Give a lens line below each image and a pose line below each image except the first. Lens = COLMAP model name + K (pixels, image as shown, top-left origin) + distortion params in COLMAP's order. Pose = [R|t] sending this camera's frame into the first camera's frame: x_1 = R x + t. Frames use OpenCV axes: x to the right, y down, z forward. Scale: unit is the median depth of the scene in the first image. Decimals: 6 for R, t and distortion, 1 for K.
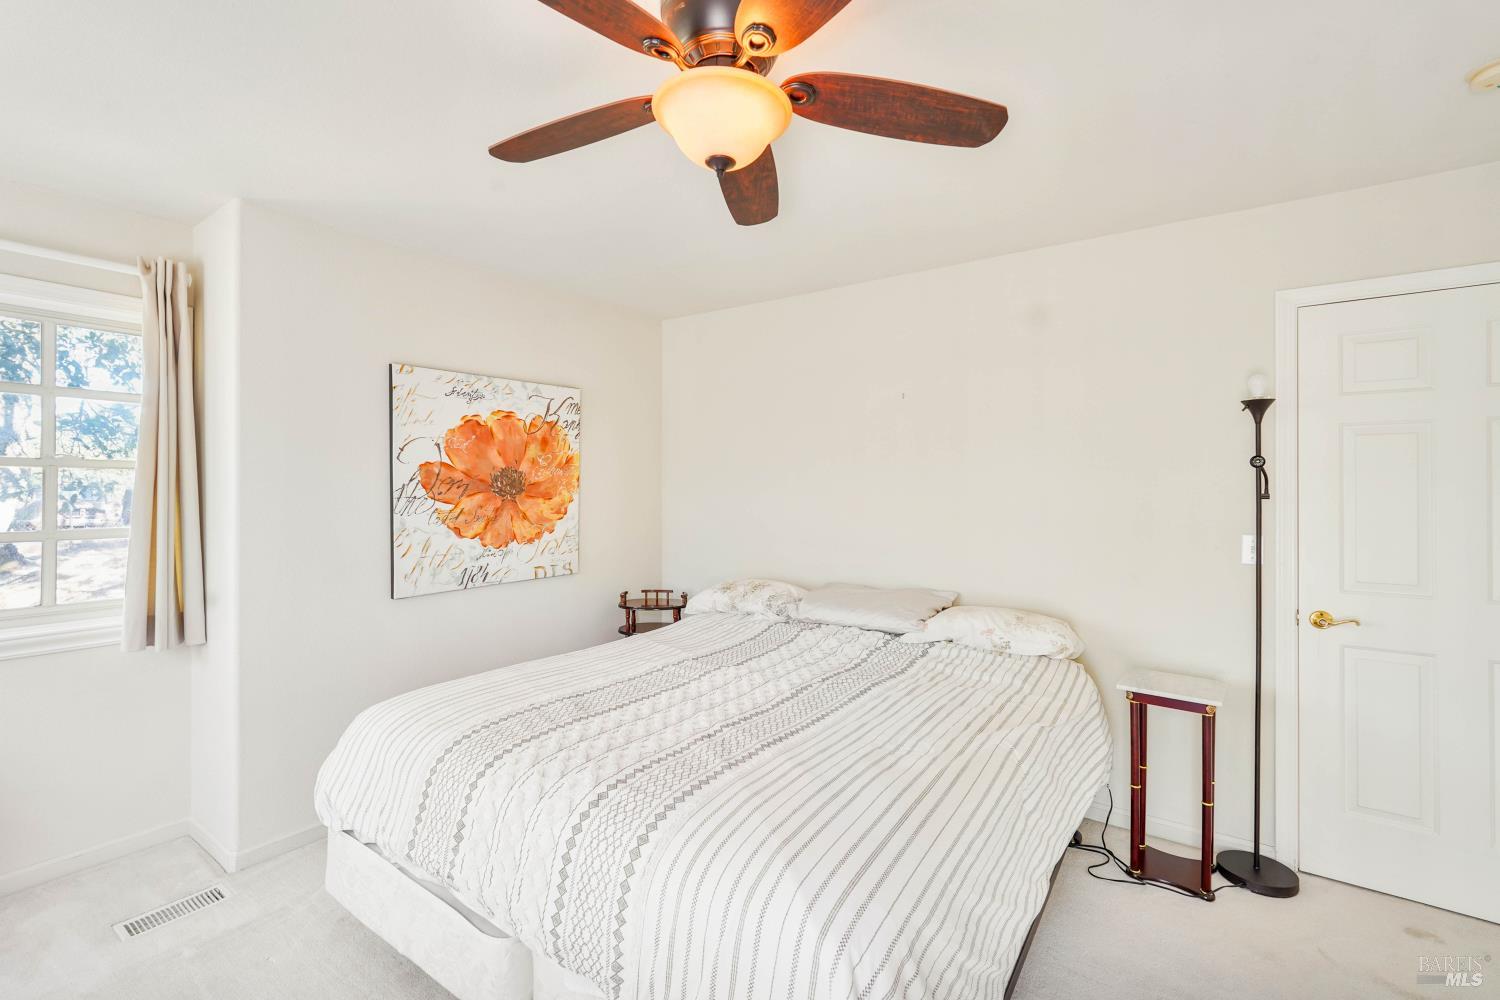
lens RADIAL K [[679.7, 0, 747.7], [0, 679.7, 488.4], [0, 0, 1]] dist [-0.013077, 0.007943]
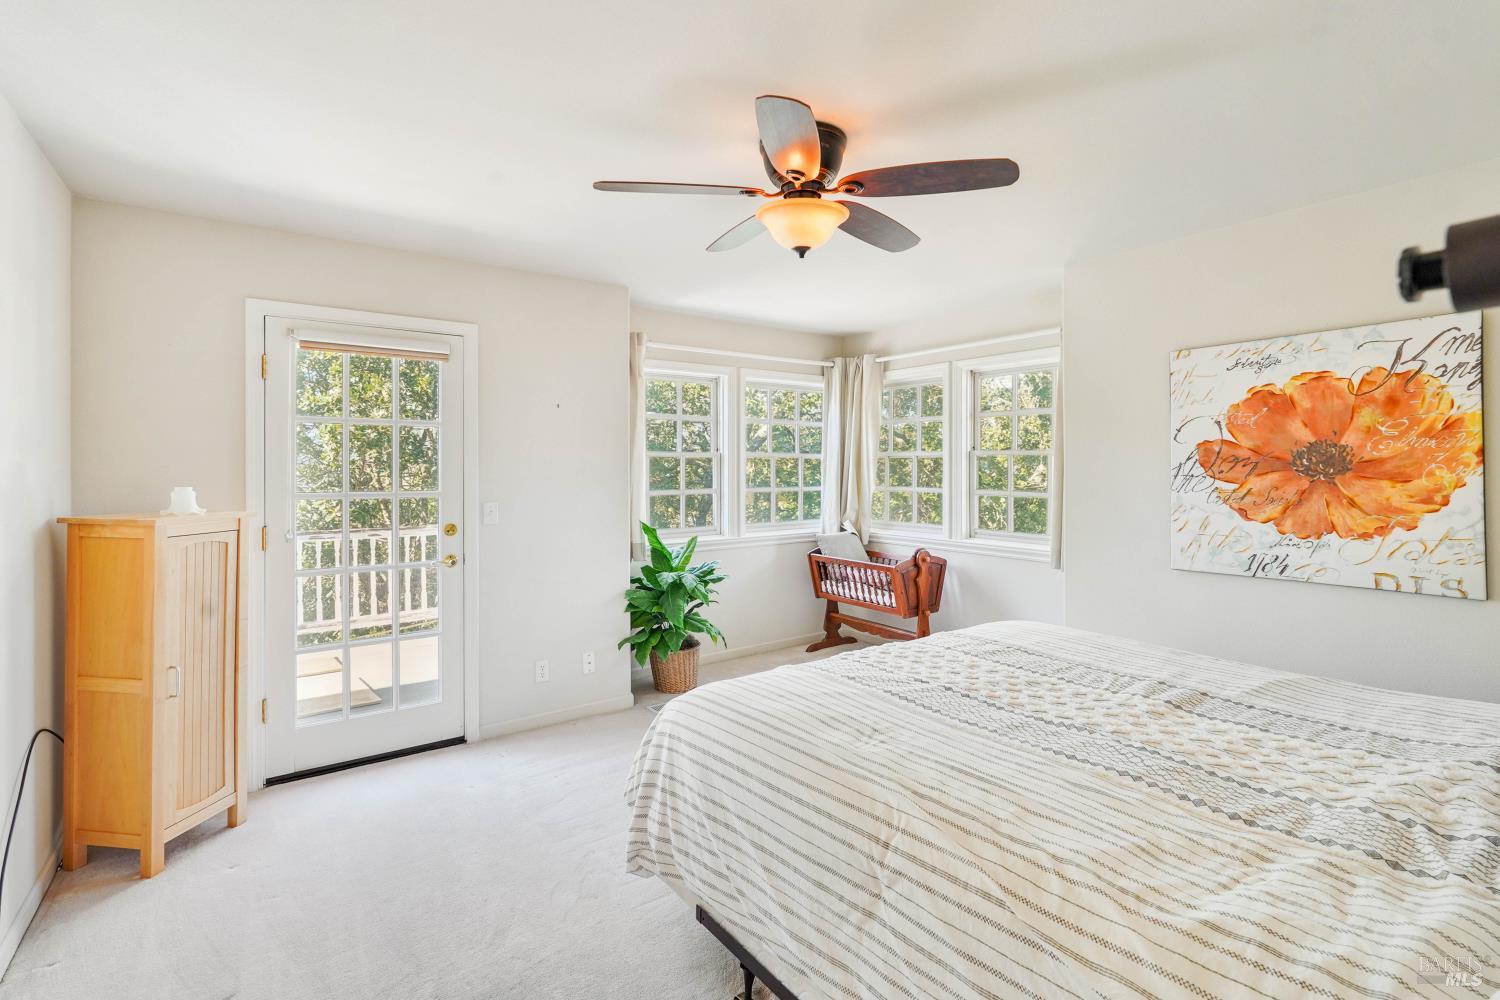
lens RADIAL K [[679.7, 0, 739.7], [0, 679.7, 470.4], [0, 0, 1]] dist [-0.013077, 0.007943]
pose [[-0.326206, 0.002564, -0.945295, 0.656050], [-0.001346, 0.999994, 0.003177, 0.002751], [0.945298, 0.002308, -0.326200, 0.629409]]
